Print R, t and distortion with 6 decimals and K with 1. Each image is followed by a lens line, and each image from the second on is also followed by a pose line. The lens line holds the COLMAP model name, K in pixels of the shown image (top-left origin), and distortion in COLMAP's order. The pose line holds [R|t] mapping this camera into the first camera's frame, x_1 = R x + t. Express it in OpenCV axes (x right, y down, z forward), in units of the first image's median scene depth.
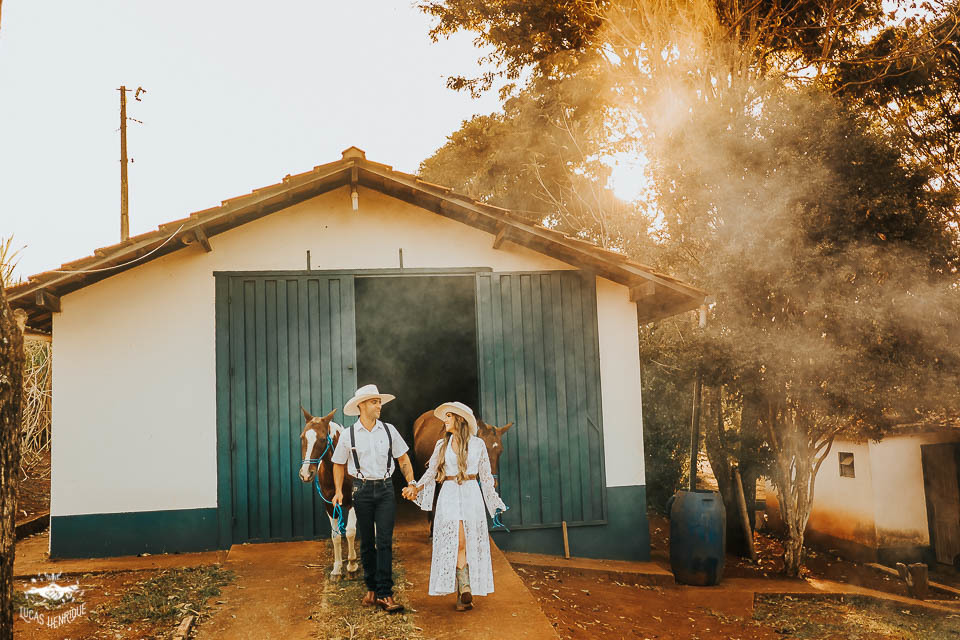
lens RADIAL K [[1028.7, 0, 480.0], [0, 1028.7, 320.0], [0, 0, 1]] dist [-0.065508, 0.173992]
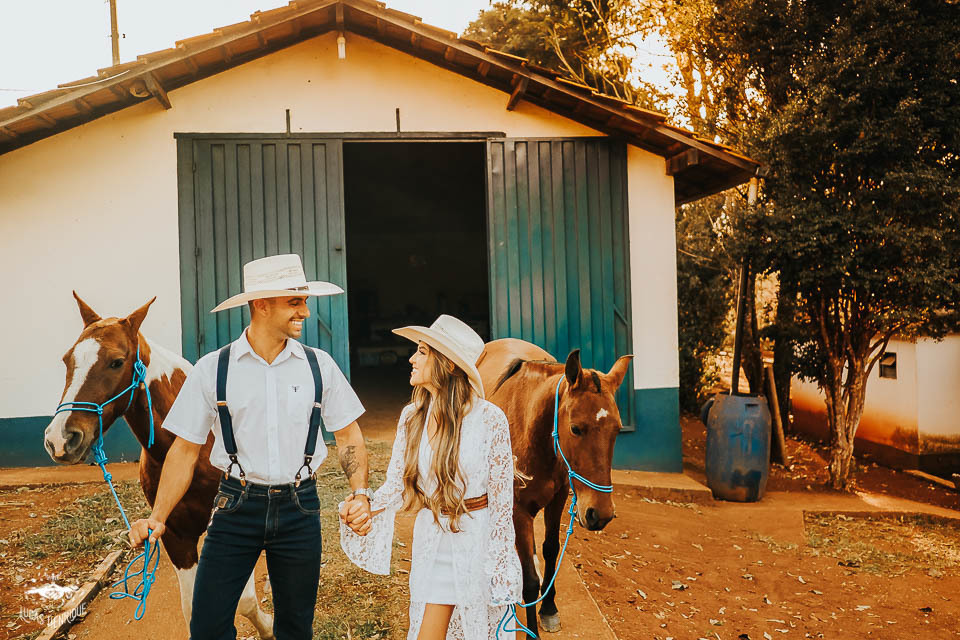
lens RADIAL K [[970.1, 0, 503.5], [0, 970.1, 326.5], [0, 0, 1]] dist [-0.063241, 0.167603]
pose [[0.999947, 0.007905, 0.006530, 0.006318], [-0.008547, 0.994441, 0.104949, 0.025163], [-0.005664, -0.104999, 0.994456, 0.190319]]
